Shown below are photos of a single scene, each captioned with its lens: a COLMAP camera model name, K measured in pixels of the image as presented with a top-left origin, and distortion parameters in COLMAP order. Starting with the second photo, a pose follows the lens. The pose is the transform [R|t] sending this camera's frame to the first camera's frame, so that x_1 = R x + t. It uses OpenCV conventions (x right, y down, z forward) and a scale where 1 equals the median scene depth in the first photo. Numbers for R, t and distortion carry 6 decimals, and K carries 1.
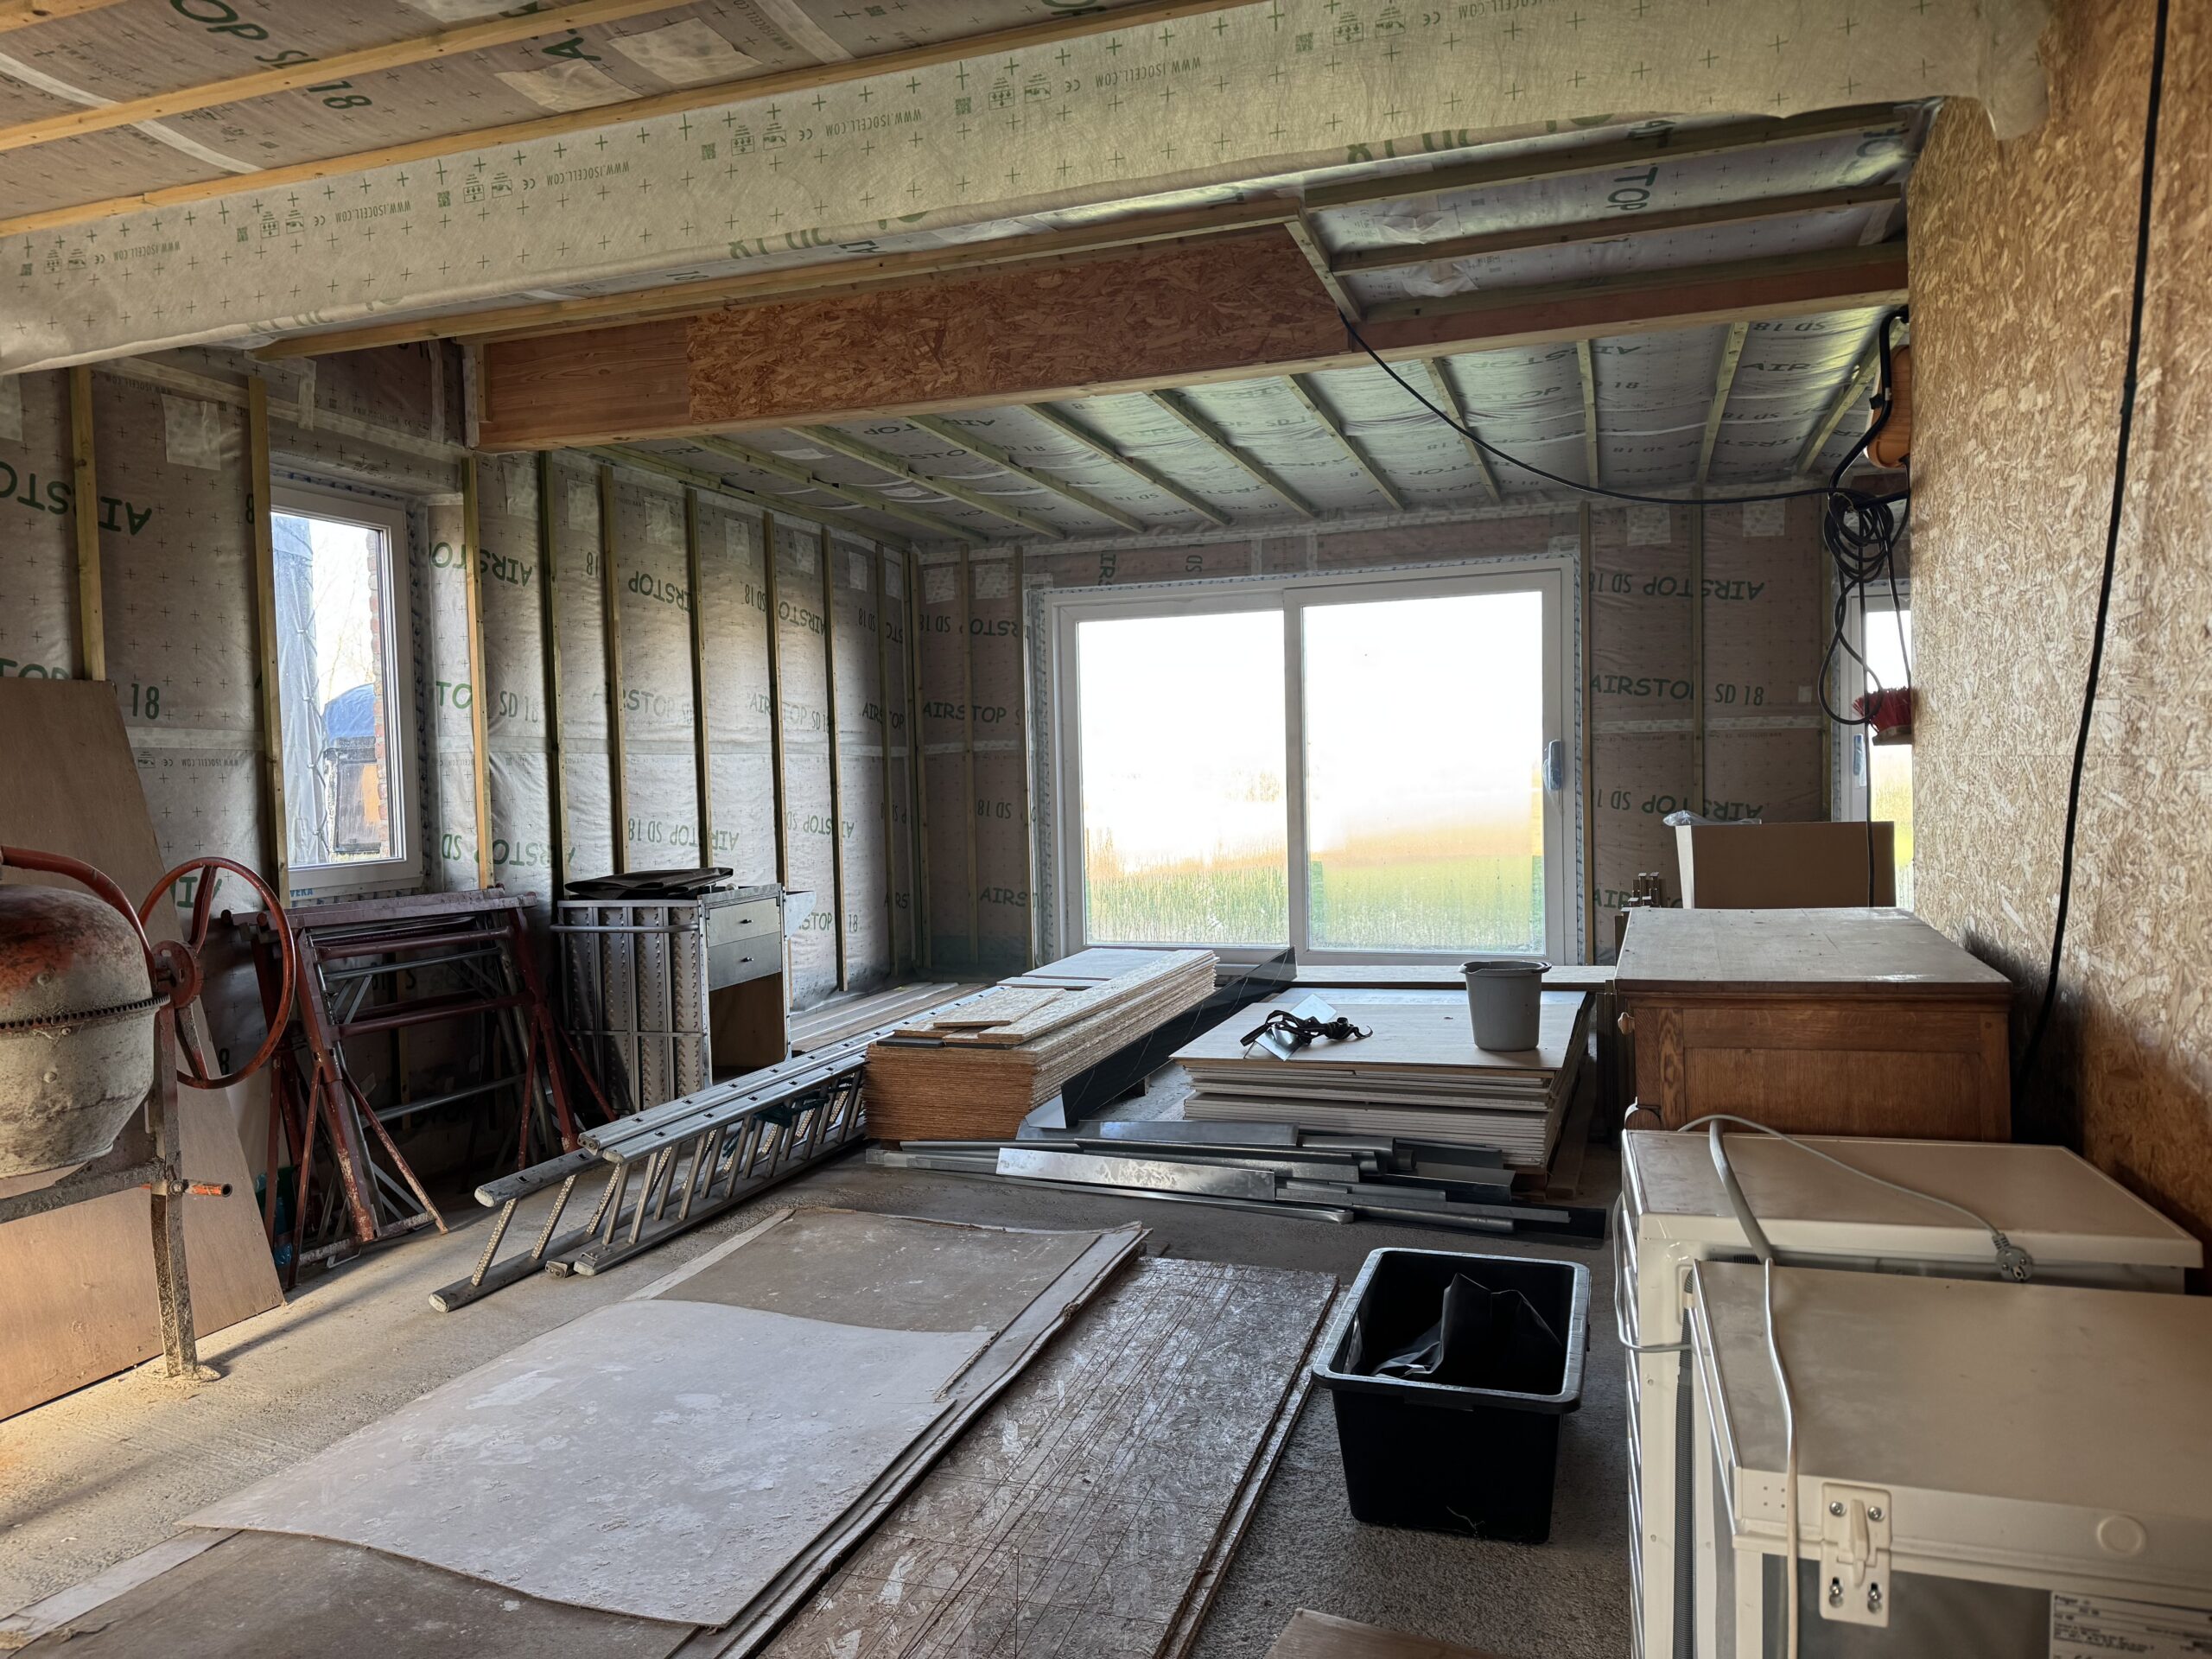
lens RADIAL K [[1555.3, 0, 1097.2], [0, 1555.3, 881.2], [0, 0, 1]] dist [0.098122, -0.113703]
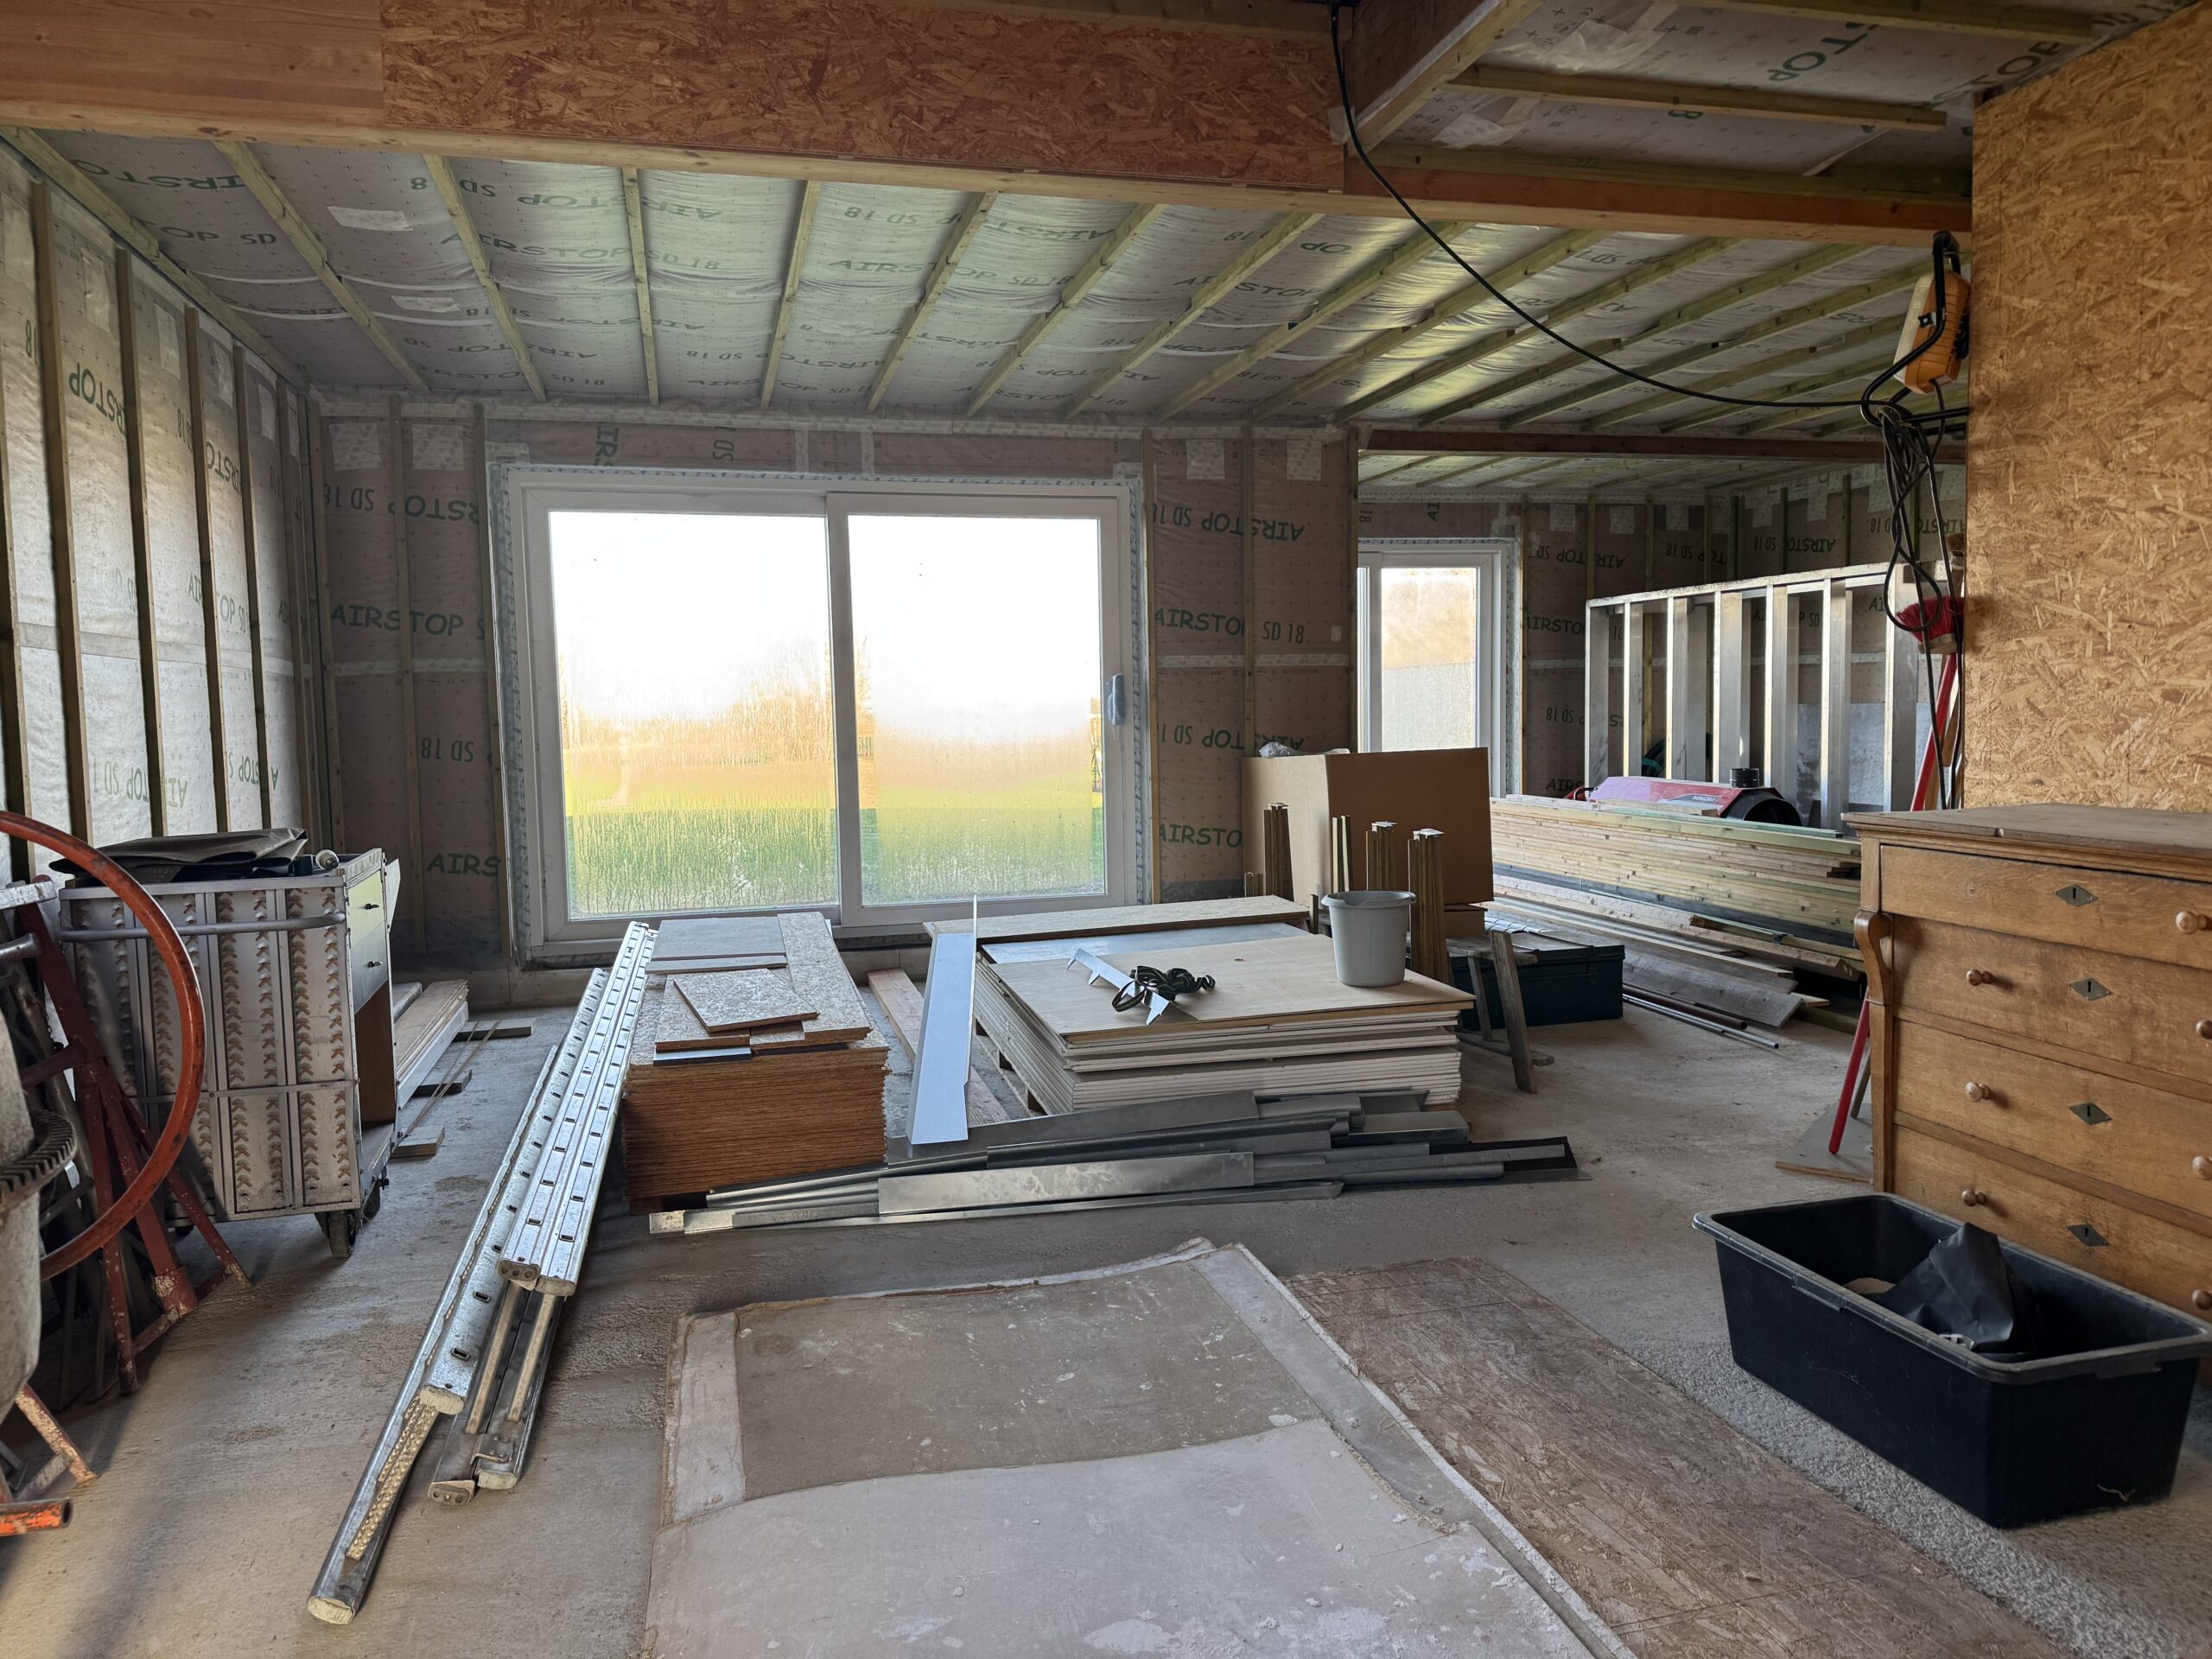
lens RADIAL K [[1555.3, 0, 1184.8], [0, 1555.3, 849.3], [0, 0, 1]] dist [0.098122, -0.113703]
pose [[0.830950, -0.044309, 0.554581, -0.223200], [0.039984, 0.999002, 0.019907, 0.001492], [-0.554909, 0.005633, 0.831892, 0.180556]]
